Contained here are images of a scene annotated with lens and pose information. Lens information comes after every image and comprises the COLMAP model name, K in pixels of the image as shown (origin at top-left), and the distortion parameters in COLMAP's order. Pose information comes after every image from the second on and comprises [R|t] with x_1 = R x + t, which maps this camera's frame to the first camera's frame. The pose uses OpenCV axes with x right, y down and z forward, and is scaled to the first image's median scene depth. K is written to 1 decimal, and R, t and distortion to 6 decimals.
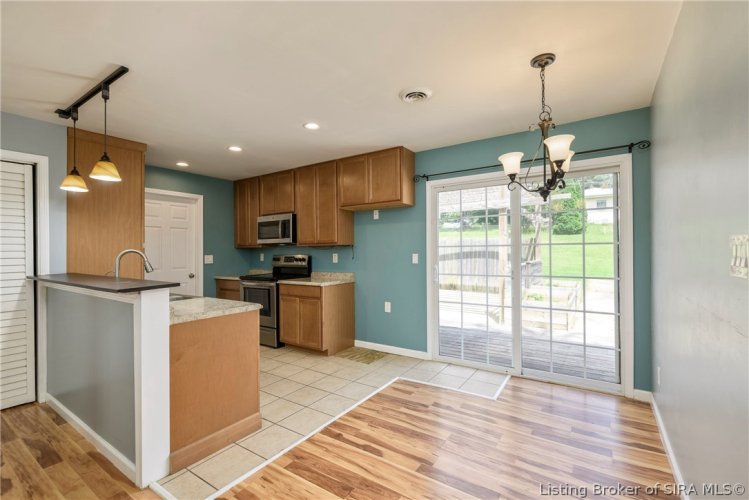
lens RADIAL K [[340.2, 0, 377.2], [0, 340.2, 251.4], [0, 0, 1]] dist [-0.001320, -0.000274]
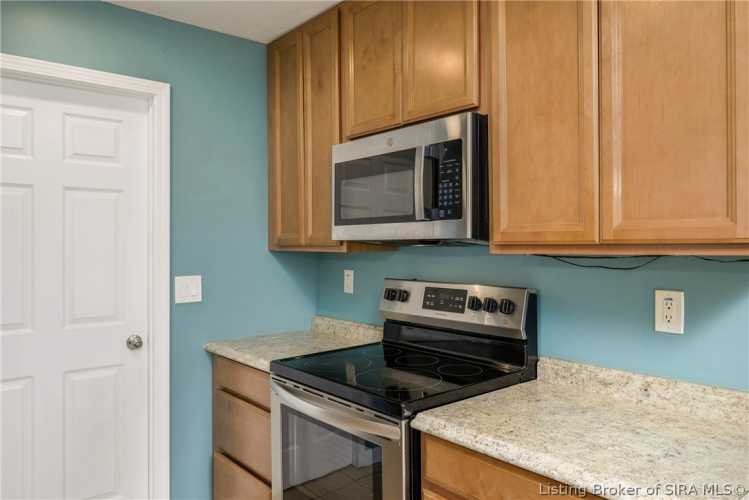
lens RADIAL K [[536.7, 0, 372.2], [0, 536.7, 246.9], [0, 0, 1]] dist [0.007830, -0.001442]
pose [[0.959791, 0.008597, -0.280584, -0.202556], [-0.006821, 0.999950, 0.007304, -0.021841], [0.280633, -0.005097, 0.959802, 0.601180]]
